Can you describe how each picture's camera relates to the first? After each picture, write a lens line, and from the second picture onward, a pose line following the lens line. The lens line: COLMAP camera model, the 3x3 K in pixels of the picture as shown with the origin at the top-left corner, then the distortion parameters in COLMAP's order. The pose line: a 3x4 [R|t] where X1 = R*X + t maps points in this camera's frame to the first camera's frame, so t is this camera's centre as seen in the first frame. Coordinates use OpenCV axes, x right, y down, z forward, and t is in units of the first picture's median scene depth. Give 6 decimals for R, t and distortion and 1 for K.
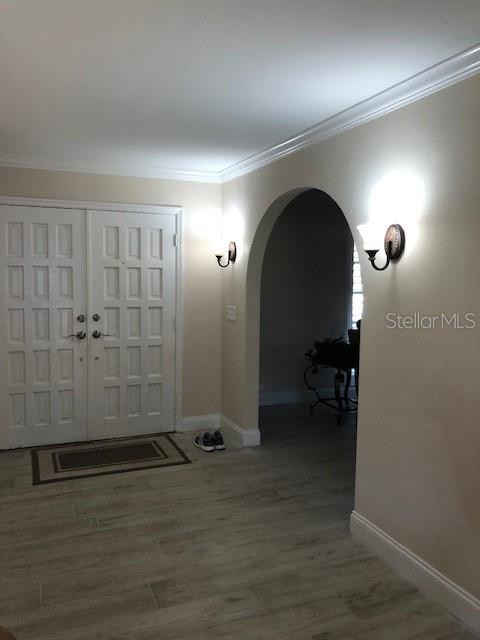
lens RADIAL K [[518.8, 0, 240.3], [0, 518.8, 308.8], [0, 0, 1]] dist [0.003142, 0.000600]
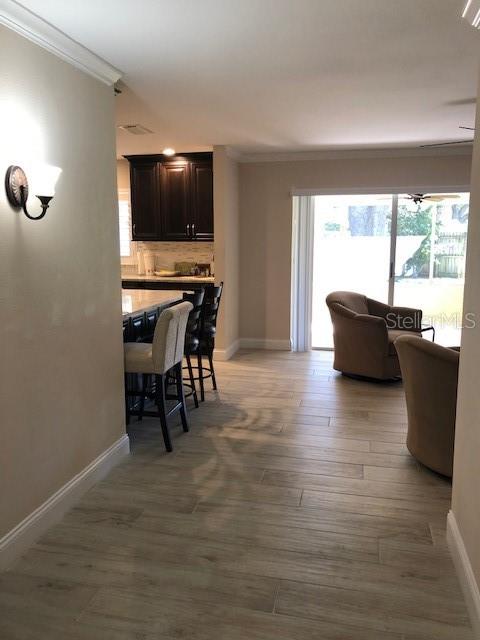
lens RADIAL K [[518.8, 0, 240.3], [0, 518.8, 308.8], [0, 0, 1]] dist [0.003142, 0.000600]
pose [[-0.810913, -0.090676, 0.578098, -0.544423], [0.036544, 0.978145, 0.204686, -0.094904], [-0.584024, 0.187109, -0.789877, 1.543017]]
